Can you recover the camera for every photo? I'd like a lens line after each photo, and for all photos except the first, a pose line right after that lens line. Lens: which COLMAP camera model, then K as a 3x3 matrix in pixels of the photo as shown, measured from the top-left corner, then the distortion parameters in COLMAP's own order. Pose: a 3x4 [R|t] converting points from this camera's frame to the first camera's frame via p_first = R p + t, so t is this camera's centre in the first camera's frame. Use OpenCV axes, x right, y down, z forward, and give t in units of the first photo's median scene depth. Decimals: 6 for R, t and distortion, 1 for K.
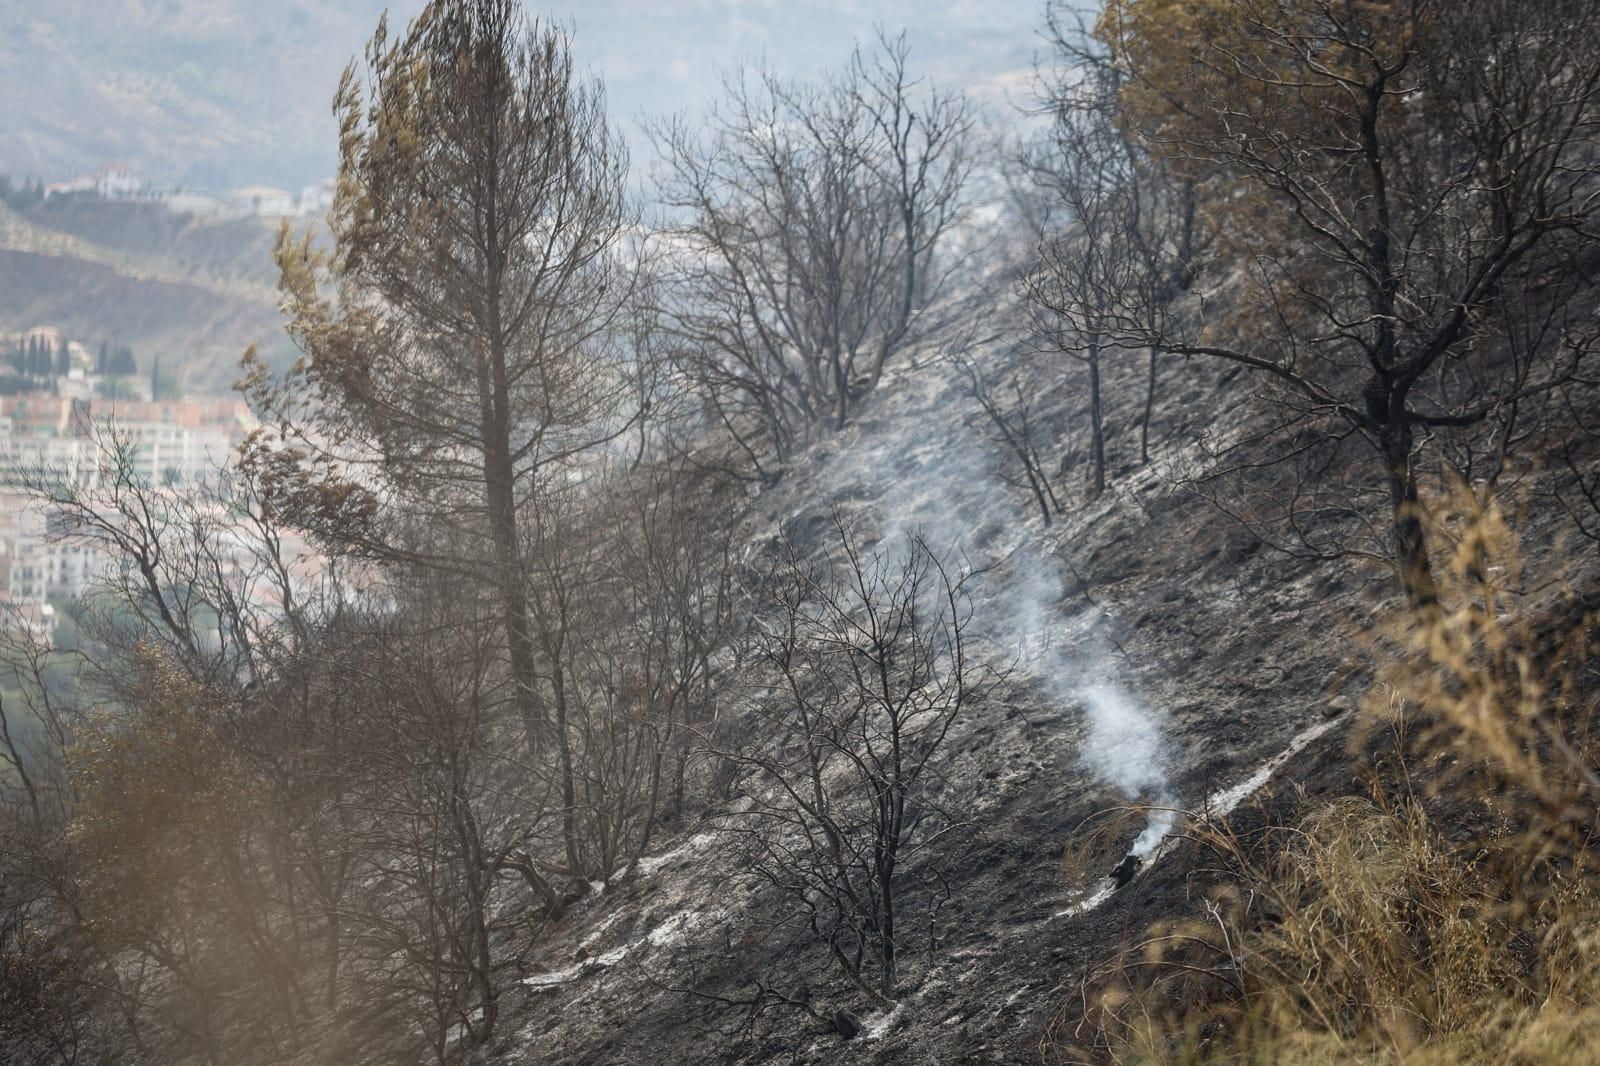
lens RADIAL K [[8875.1, 0, 800.0], [0, 8875.1, 533.0], [0, 0, 1]] dist [-0.226224, -3.155352]
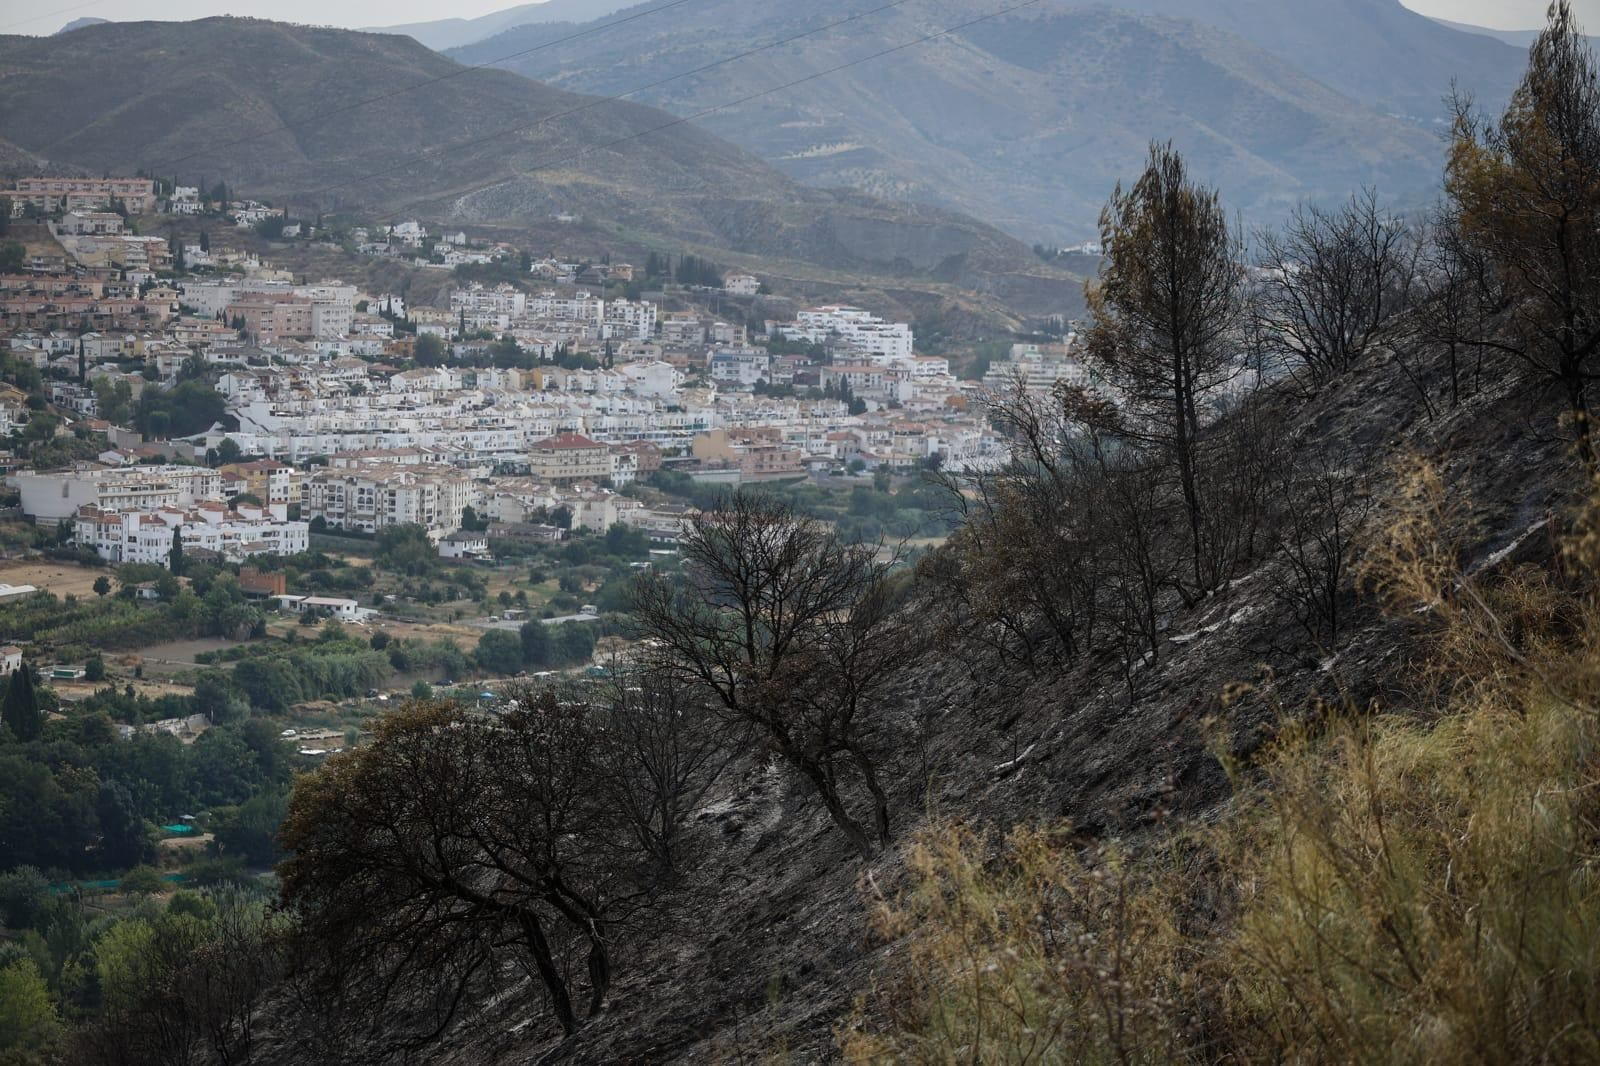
lens RADIAL K [[3950.0, 0, 800.0], [0, 3950.0, 533.0], [0, 0, 1]] dist [-0.152898, -0.241091]
pose [[0.986332, 0.002388, -0.164752, 0.036181], [0.003375, 0.999392, 0.034690, -0.007741], [0.164735, -0.034772, 0.985725, 0.054571]]
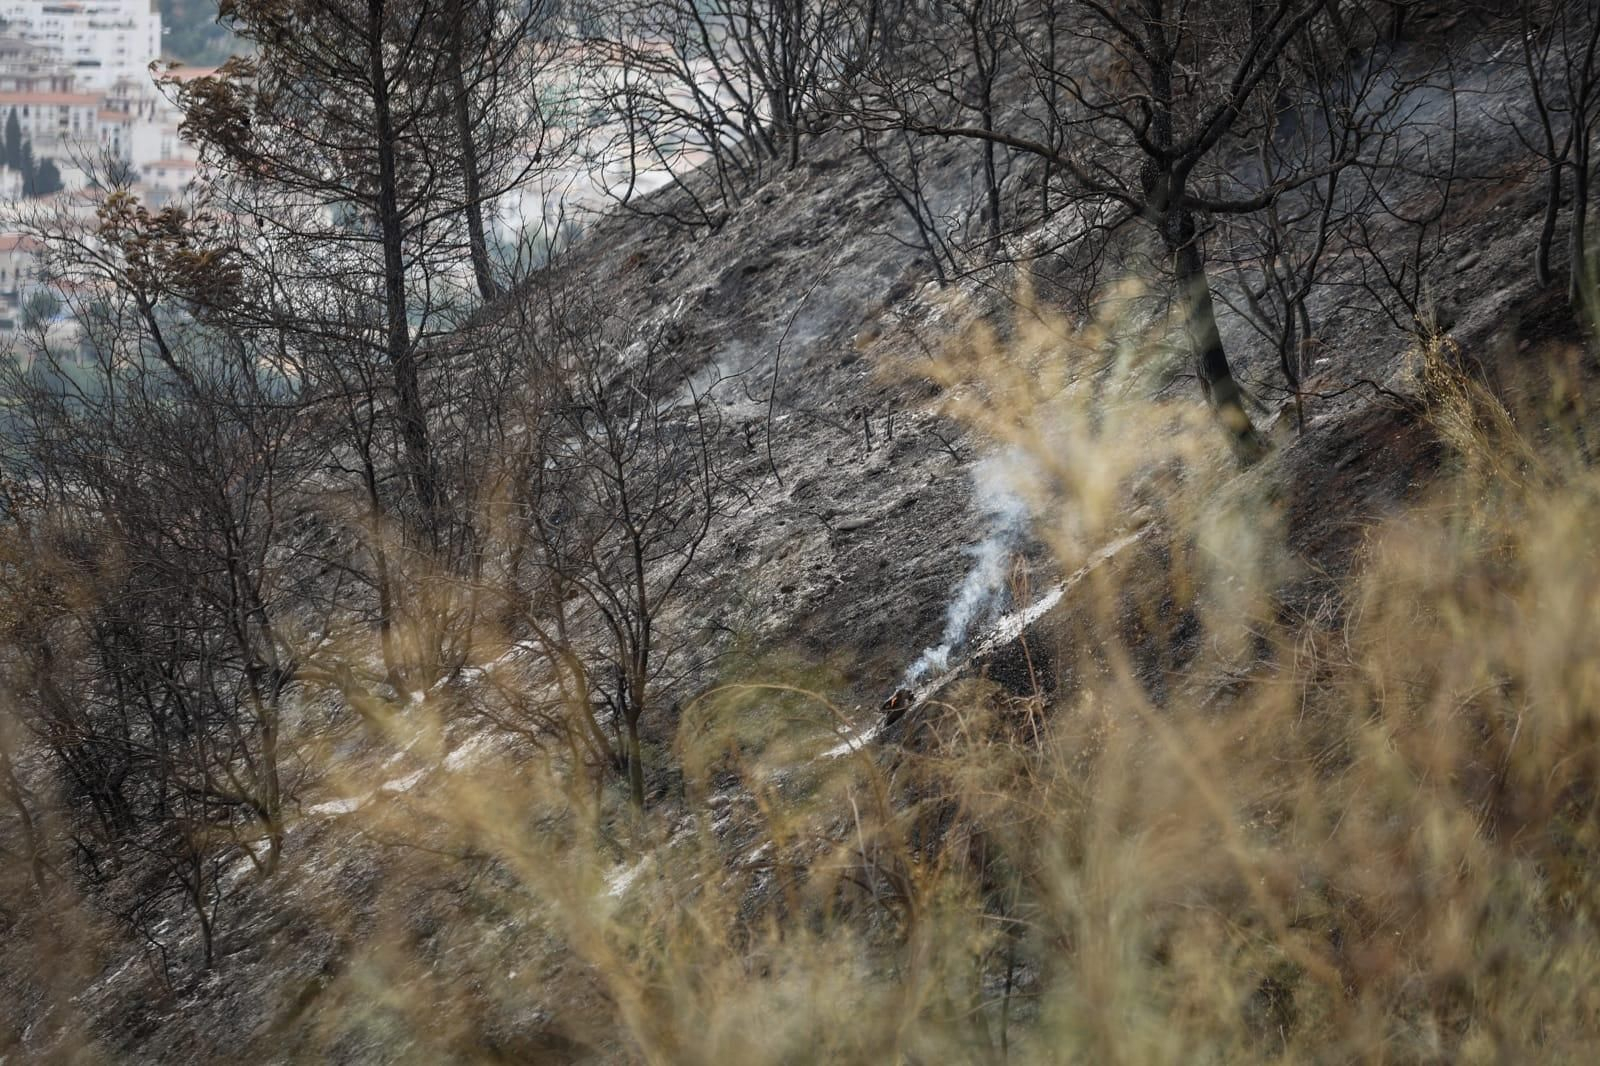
lens RADIAL K [[8286.9, 0, 800.0], [0, 8286.9, 533.0], [0, 0, 1]] dist [-0.537116, 11.280540]
pose [[0.996341, -0.010785, -0.084790, 0.091243], [0.015253, 0.998518, 0.052232, -0.021921], [0.084101, -0.053334, 0.995029, 0.148831]]
